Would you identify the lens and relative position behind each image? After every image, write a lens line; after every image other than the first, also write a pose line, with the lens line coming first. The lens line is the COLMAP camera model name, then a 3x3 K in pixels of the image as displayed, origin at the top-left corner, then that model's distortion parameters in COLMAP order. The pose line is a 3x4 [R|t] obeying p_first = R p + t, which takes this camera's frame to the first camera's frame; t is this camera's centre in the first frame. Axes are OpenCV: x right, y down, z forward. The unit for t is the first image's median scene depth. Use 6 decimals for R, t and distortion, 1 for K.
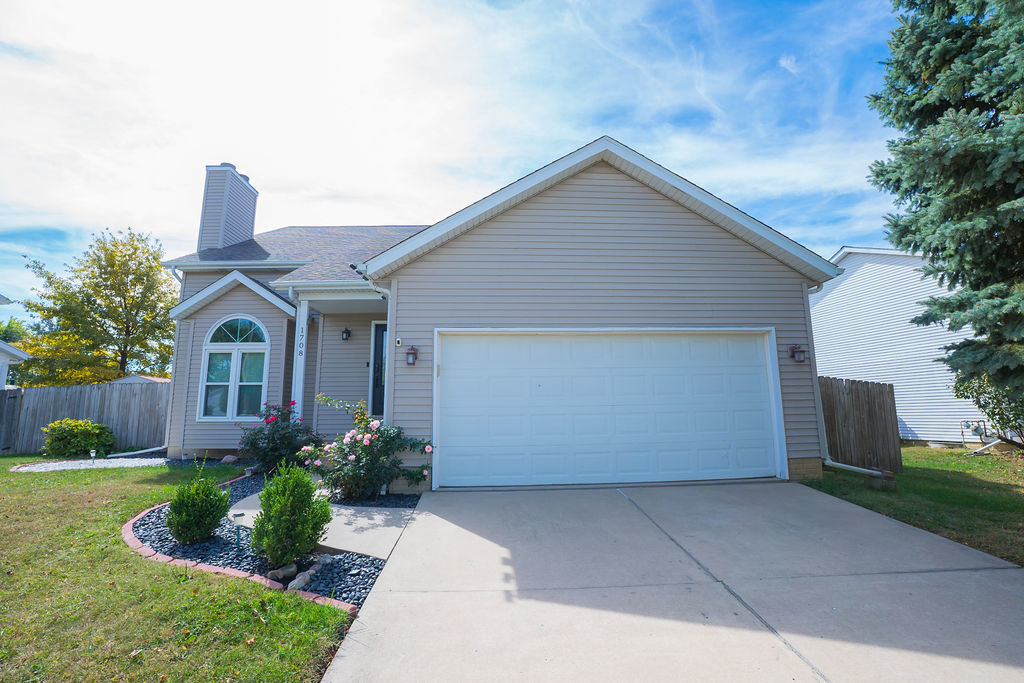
lens RADIAL K [[446.2, 0, 512.0], [0, 446.2, 341.5], [0, 0, 1]] dist [-0.061549, 0.011382]
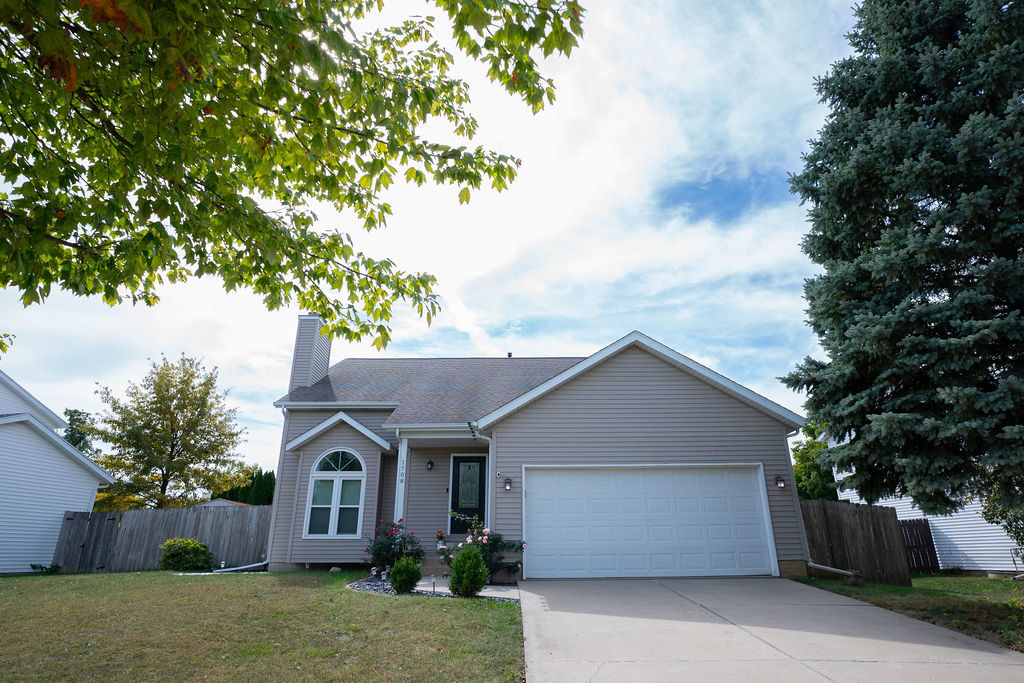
lens RADIAL K [[558.7, 0, 517.6], [0, 558.7, 341.9], [0, 0, 1]] dist [-0.058005, 0.036639]
pose [[0.999240, -0.007767, -0.038196, -0.063794], [-0.000402, 0.977840, -0.209356, -0.022833], [0.038975, 0.209212, 0.977093, -0.478135]]
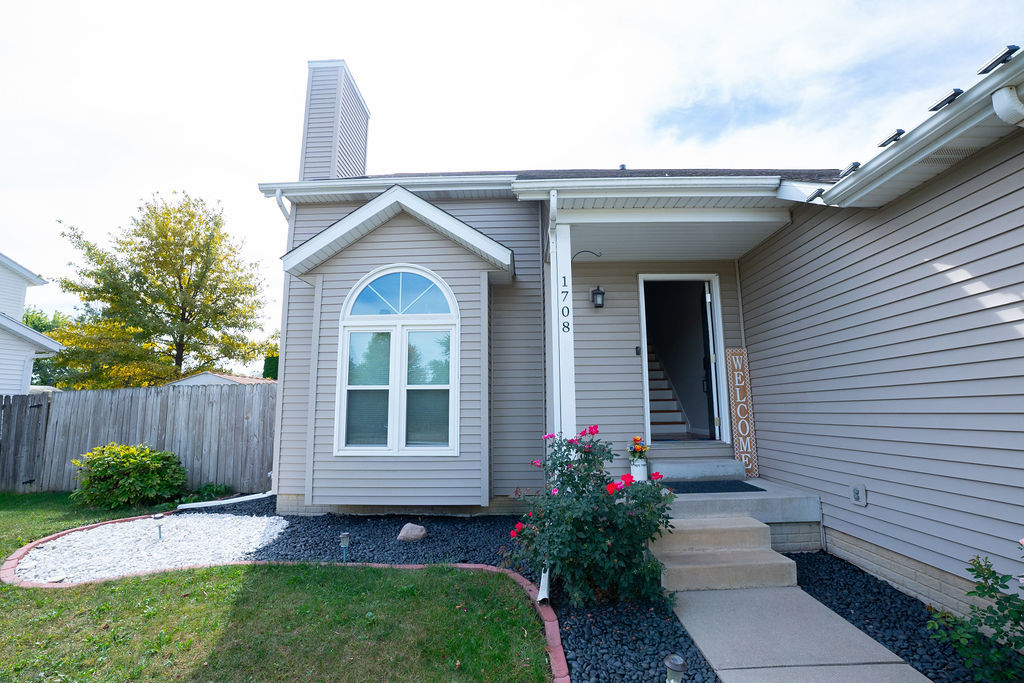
lens RADIAL K [[446.2, 0, 512.0], [0, 446.2, 341.5], [0, 0, 1]] dist [-0.061549, 0.011382]
pose [[0.998109, -0.007475, -0.061007, -0.388233], [0.008164, 0.999905, 0.011062, 0.028014], [0.060919, -0.011539, 0.998076, 0.373976]]
